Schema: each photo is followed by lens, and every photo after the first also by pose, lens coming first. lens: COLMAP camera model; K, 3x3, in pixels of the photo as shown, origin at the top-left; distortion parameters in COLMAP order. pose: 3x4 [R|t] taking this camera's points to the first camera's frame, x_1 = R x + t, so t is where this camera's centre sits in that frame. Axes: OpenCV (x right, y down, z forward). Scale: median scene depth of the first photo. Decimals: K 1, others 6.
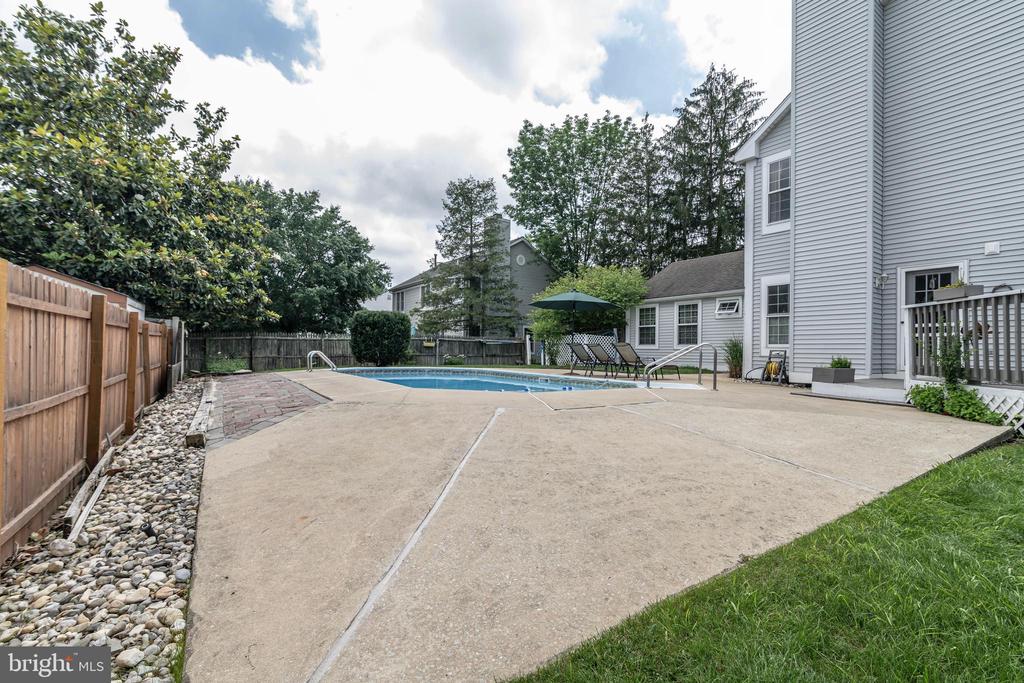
lens RADIAL K [[466.8, 0, 512.1], [0, 466.8, 345.4], [0, 0, 1]] dist [0.001422, 0.000158]
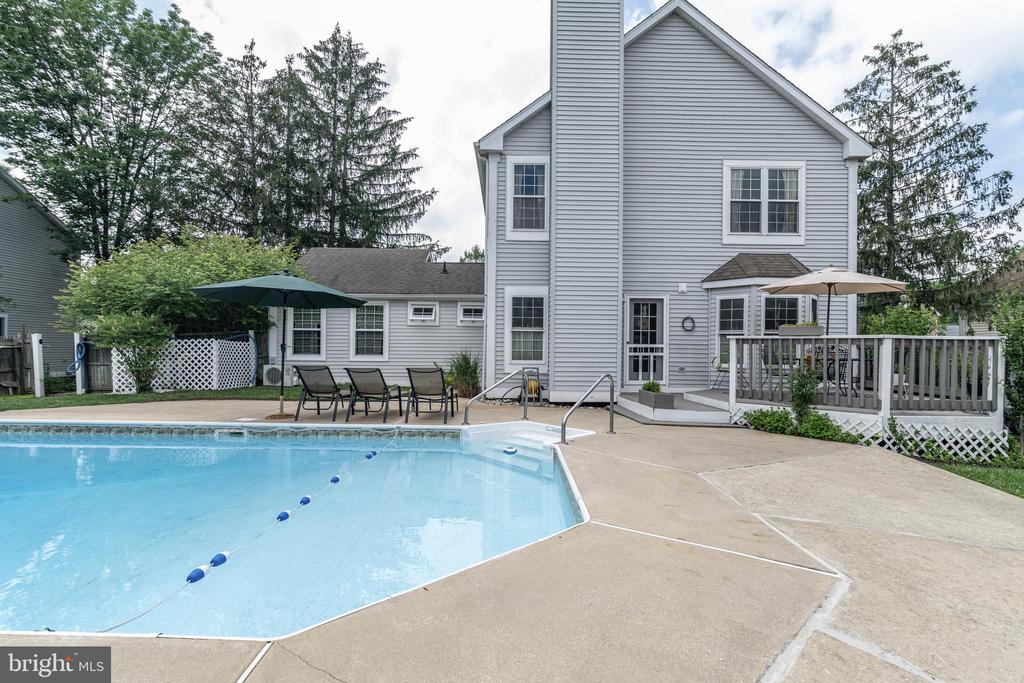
lens RADIAL K [[466.8, 0, 513.0], [0, 466.8, 345.0], [0, 0, 1]] dist [0.001422, 0.000158]
pose [[0.557987, 0.001402, 0.829849, -0.212147], [-0.012070, 0.999907, 0.006427, -0.037724], [-0.829762, -0.013602, 0.557952, 0.479255]]
